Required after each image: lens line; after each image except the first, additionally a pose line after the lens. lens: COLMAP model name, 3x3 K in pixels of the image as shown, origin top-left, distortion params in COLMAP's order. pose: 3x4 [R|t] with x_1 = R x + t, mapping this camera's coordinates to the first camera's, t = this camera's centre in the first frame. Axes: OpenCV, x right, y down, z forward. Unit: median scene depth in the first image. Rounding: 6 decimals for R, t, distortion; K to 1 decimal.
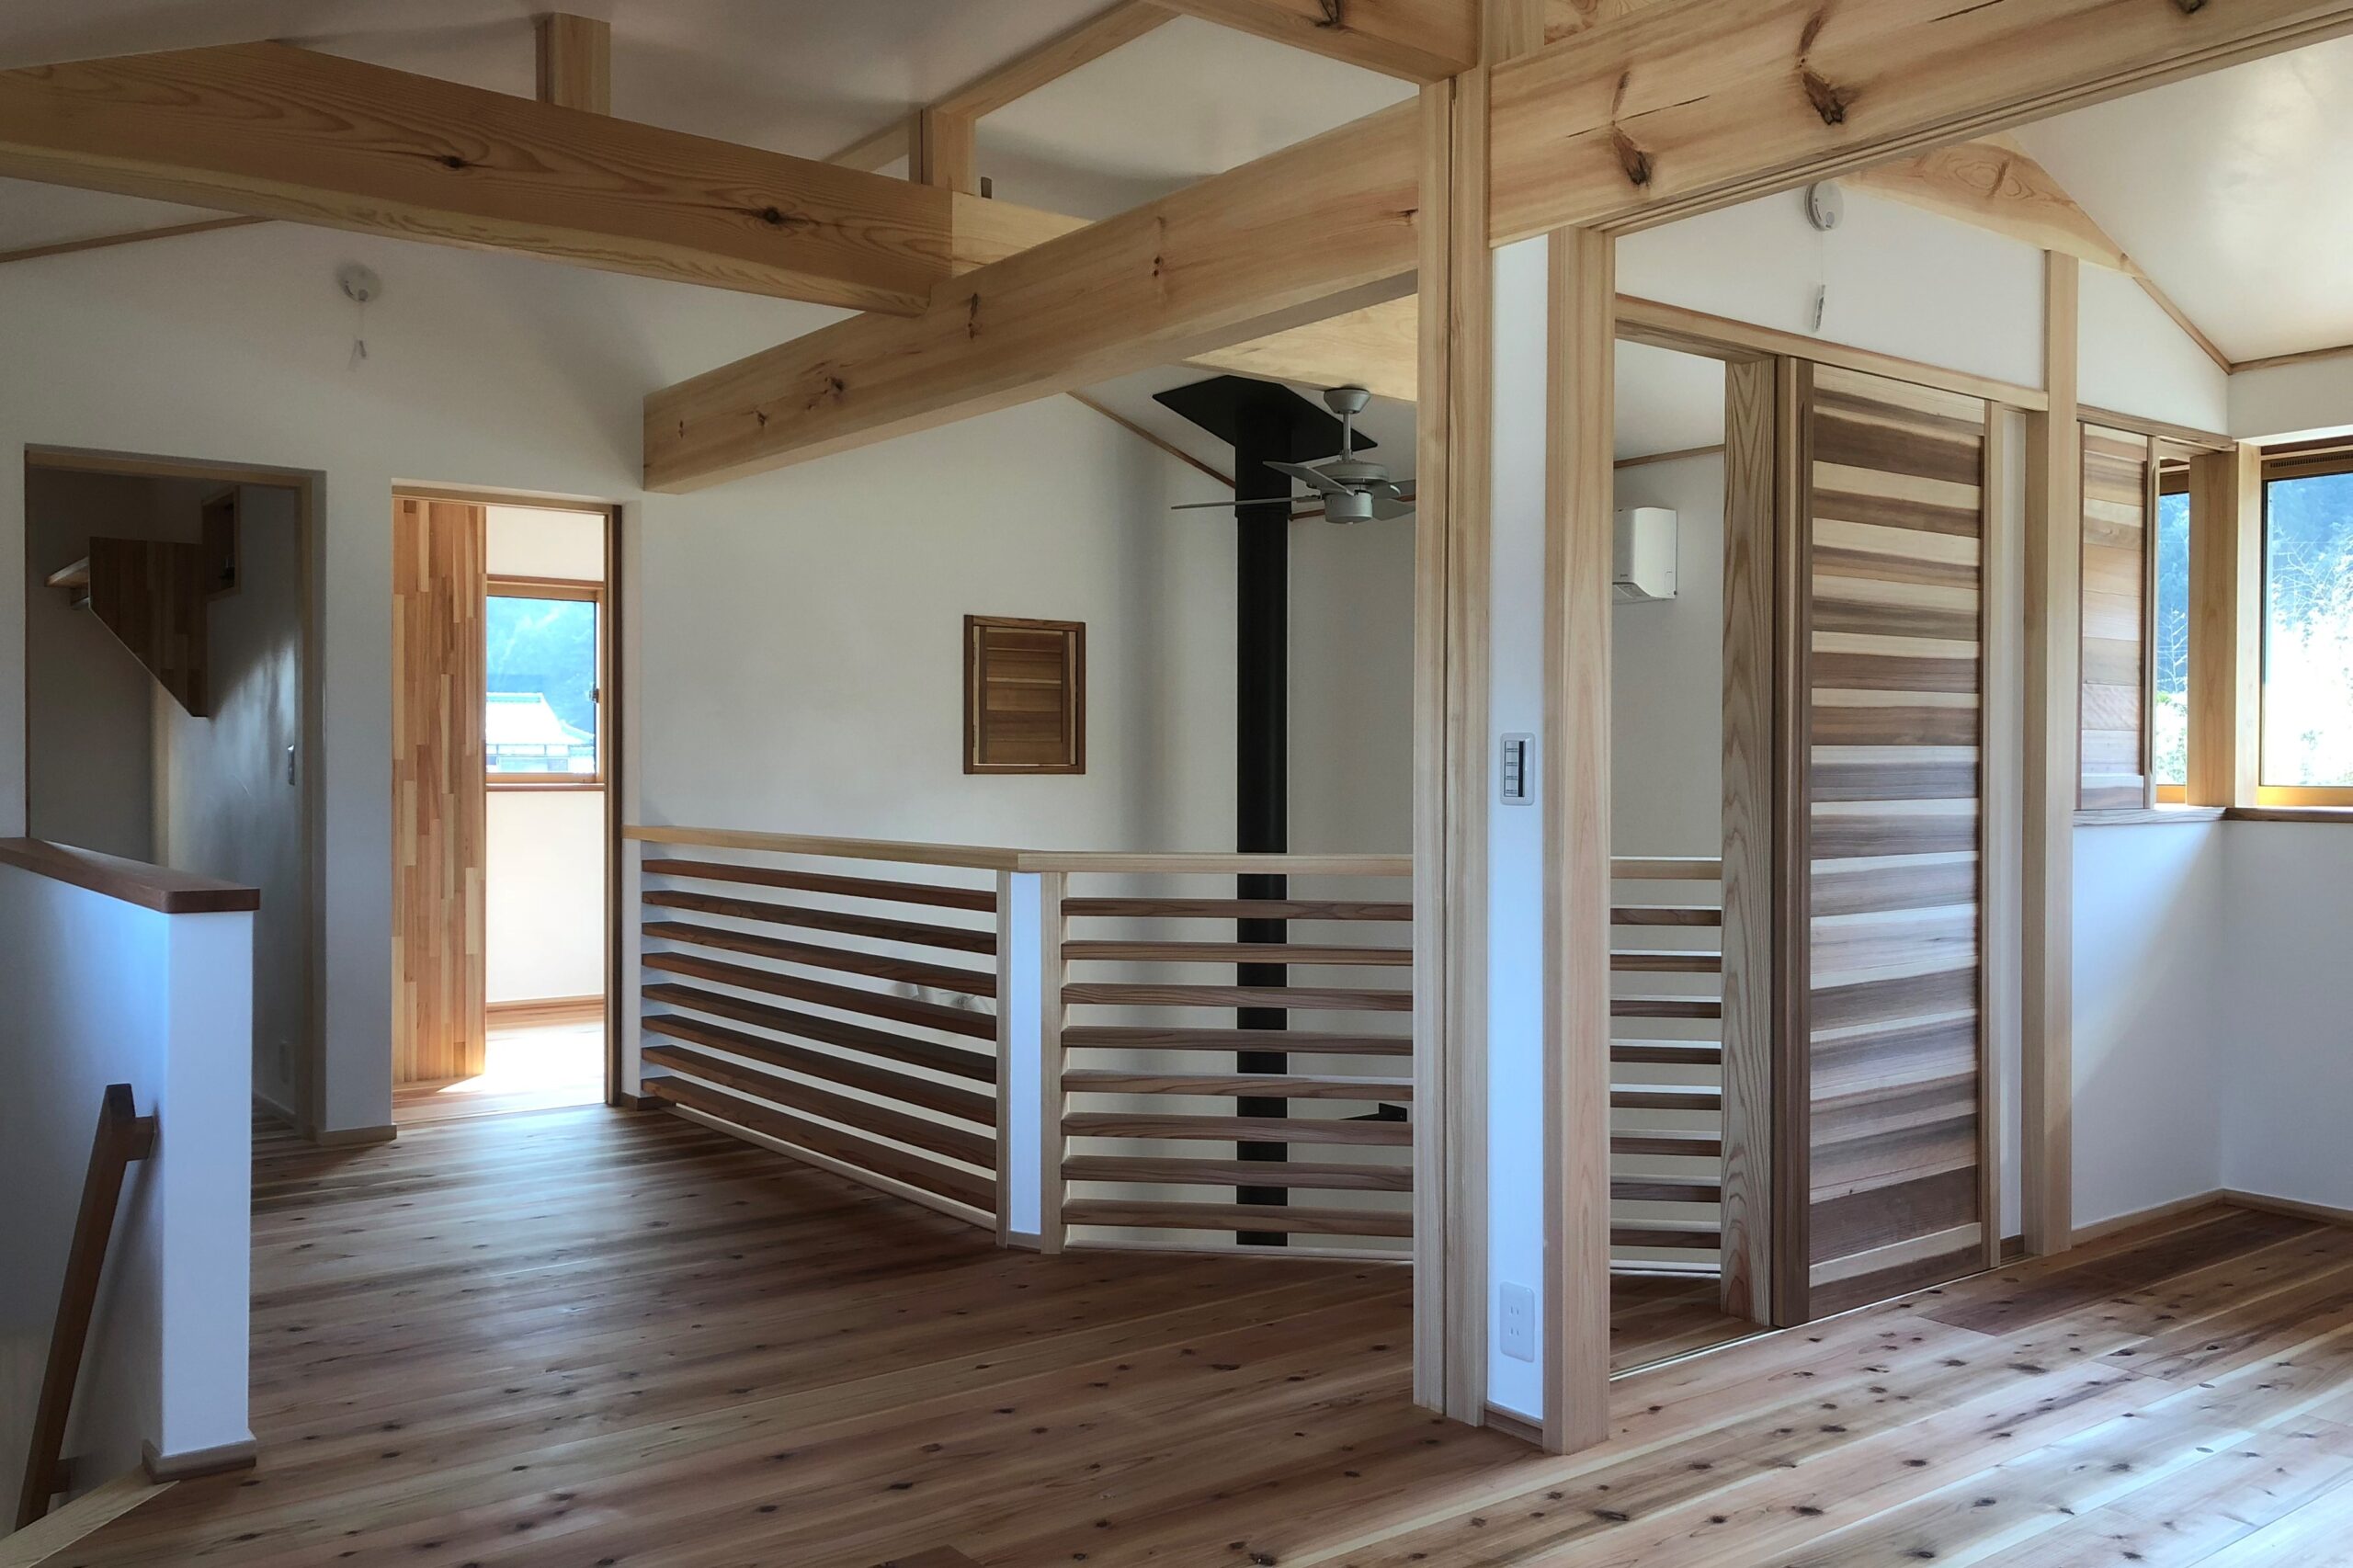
lens RADIAL K [[1928.5, 0, 1176.5], [0, 1928.5, 784.0], [0, 0, 1]] dist [0.027294, -0.008650]
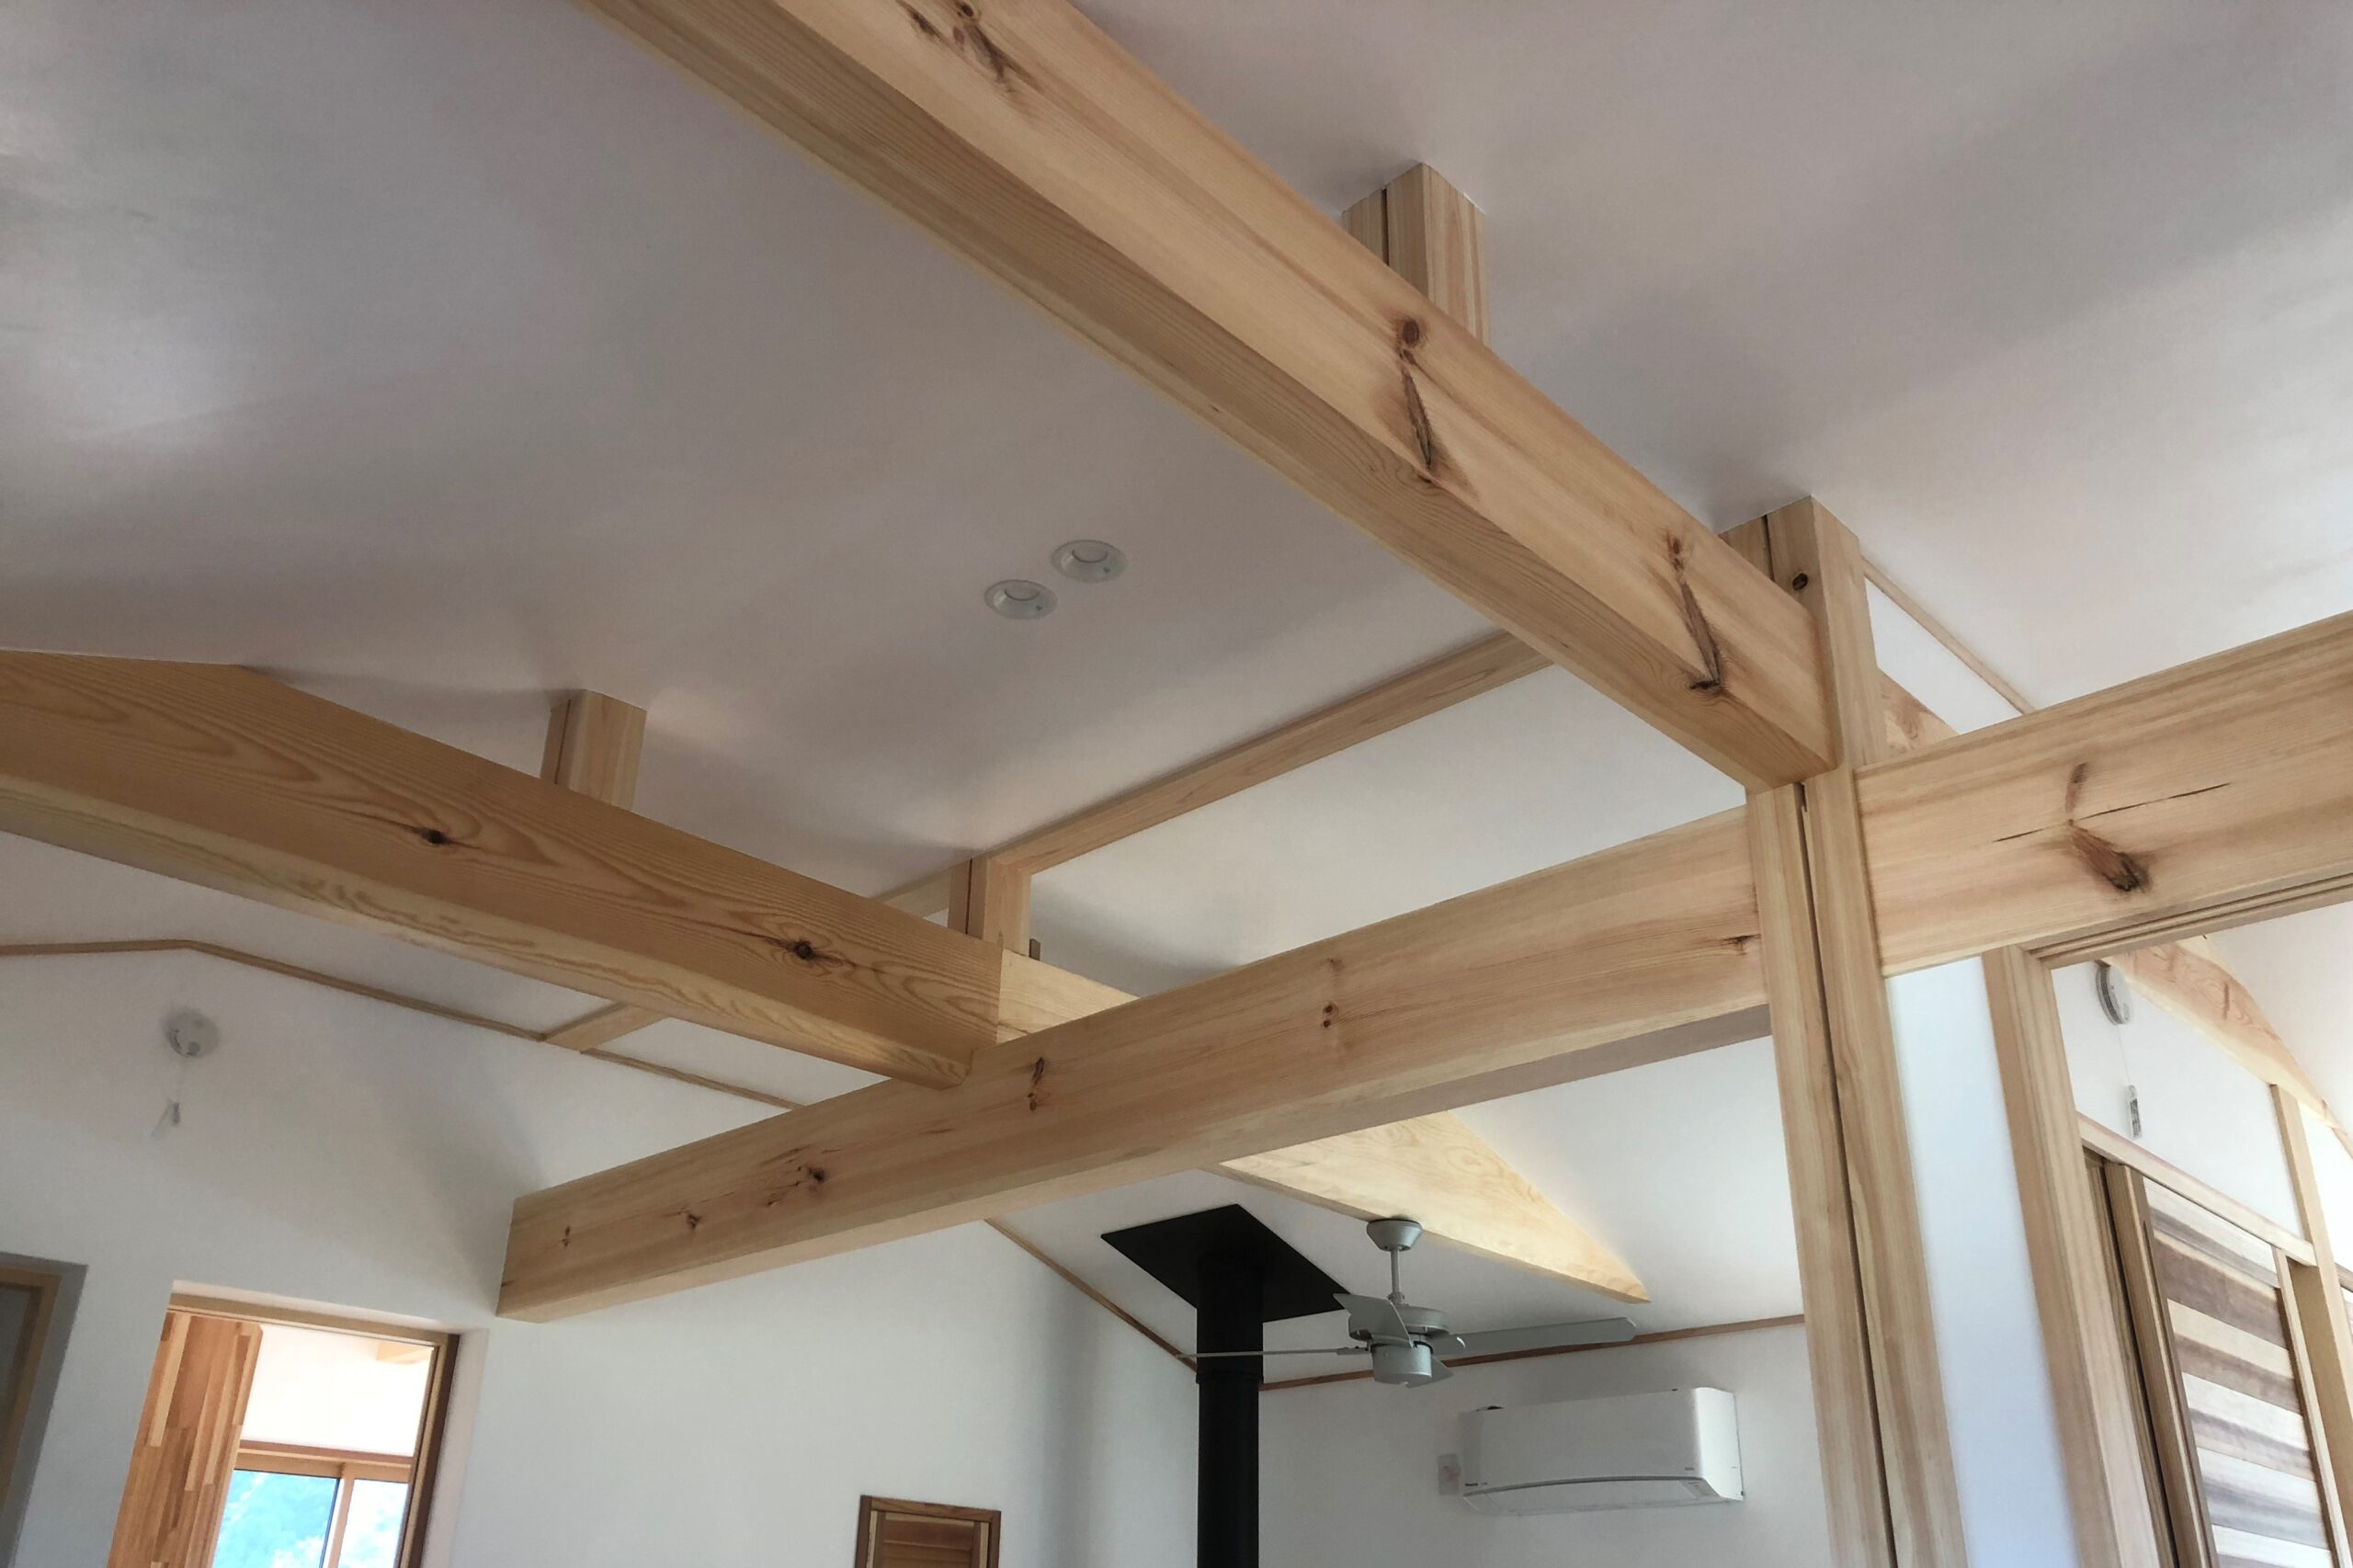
lens RADIAL K [[1899.3, 0, 1177.2], [0, 1899.3, 885.5], [0, 0, 1]] dist [0.115385, -0.177248]
pose [[0.988200, 0.074625, 0.133757, -0.160172], [-0.013903, 0.913379, -0.406872, 0.005766], [-0.152534, 0.400212, 0.903639, 0.235830]]
